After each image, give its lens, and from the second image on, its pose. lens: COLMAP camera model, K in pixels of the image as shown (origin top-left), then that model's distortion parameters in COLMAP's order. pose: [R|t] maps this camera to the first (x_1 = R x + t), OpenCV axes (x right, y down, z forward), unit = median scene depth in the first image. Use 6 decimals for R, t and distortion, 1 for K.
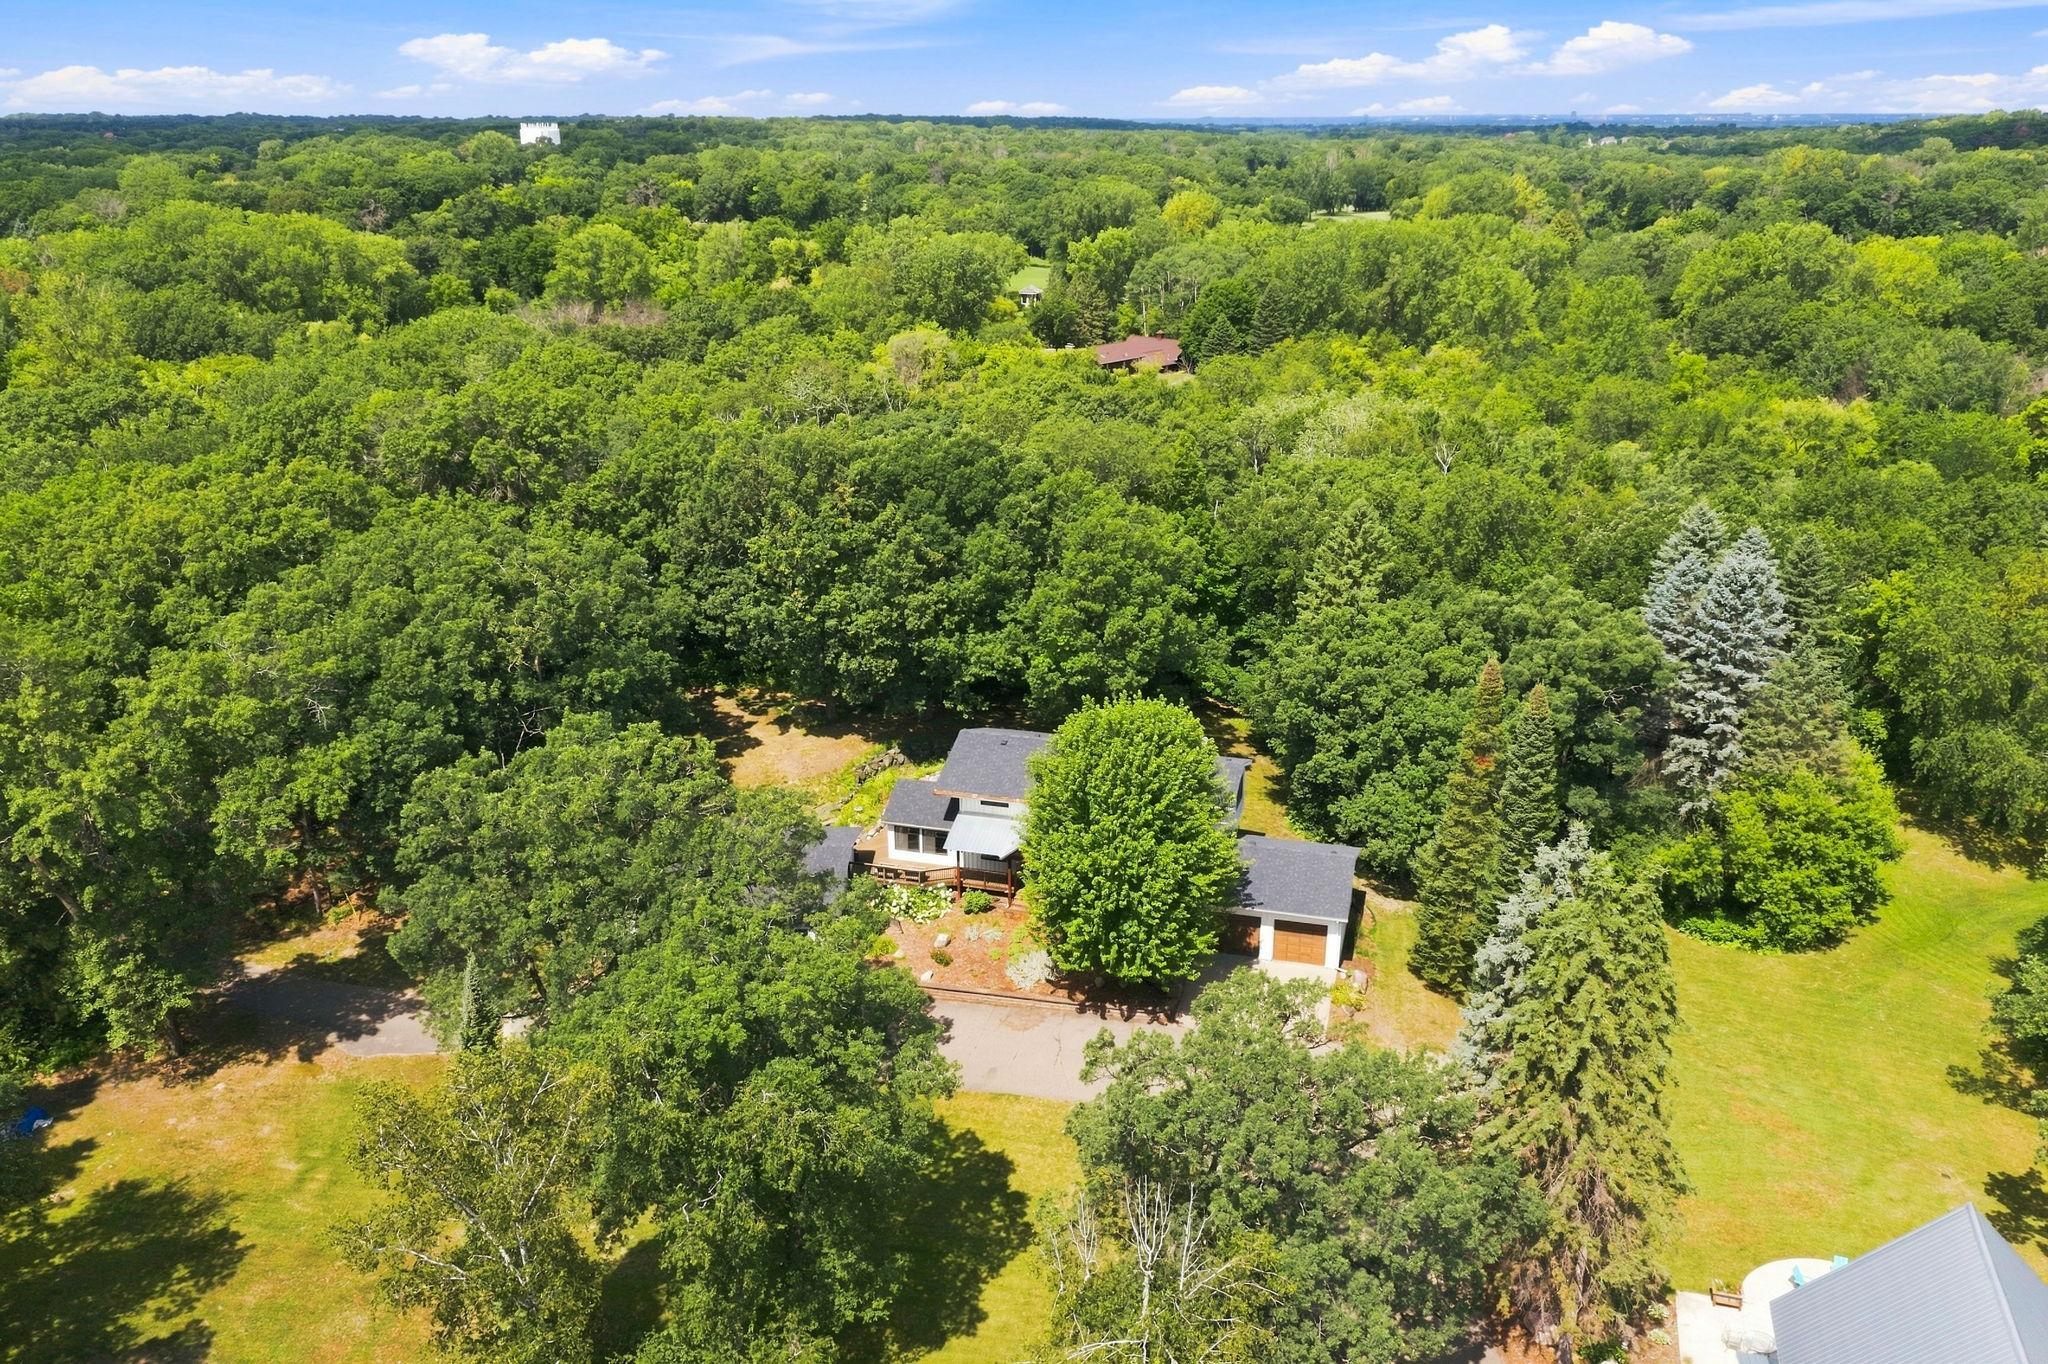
lens RADIAL K [[1636.1, 0, 1036.3], [0, 1636.1, 678.7], [0, 0, 1]] dist [0.009888, 0.009002]
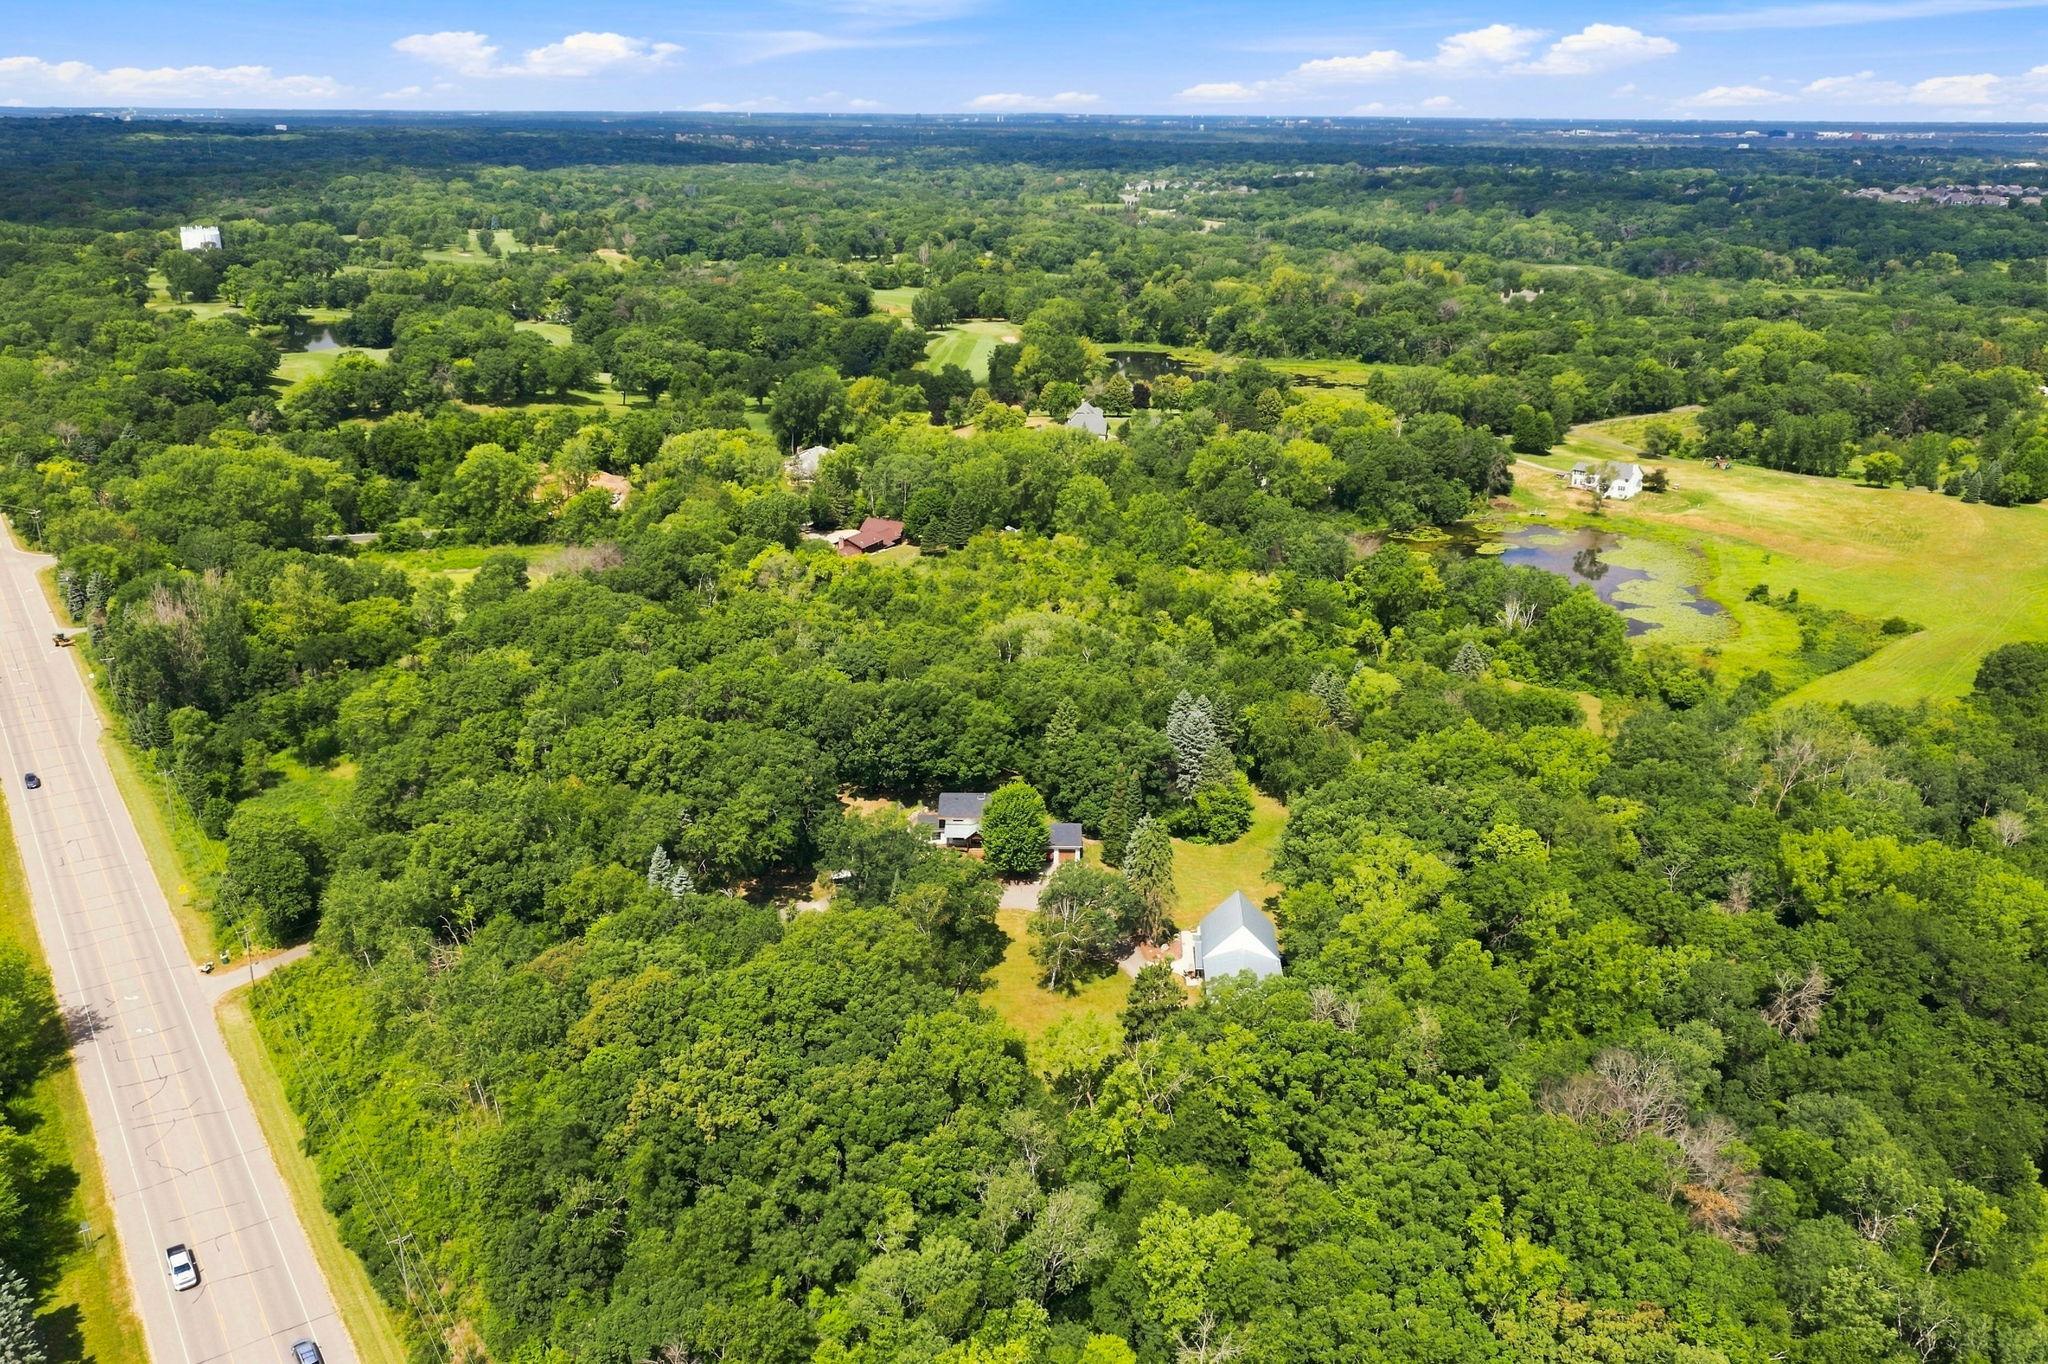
lens RADIAL K [[1636.1, 0, 1016.1], [0, 1636.1, 691.7], [0, 0, 1]] dist [0.009888, 0.009002]
pose [[0.969721, -0.075965, 0.232102, -0.548269], [0.072353, 0.997089, 0.024049, -0.200763], [-0.233253, -0.006528, 0.972394, -1.735877]]
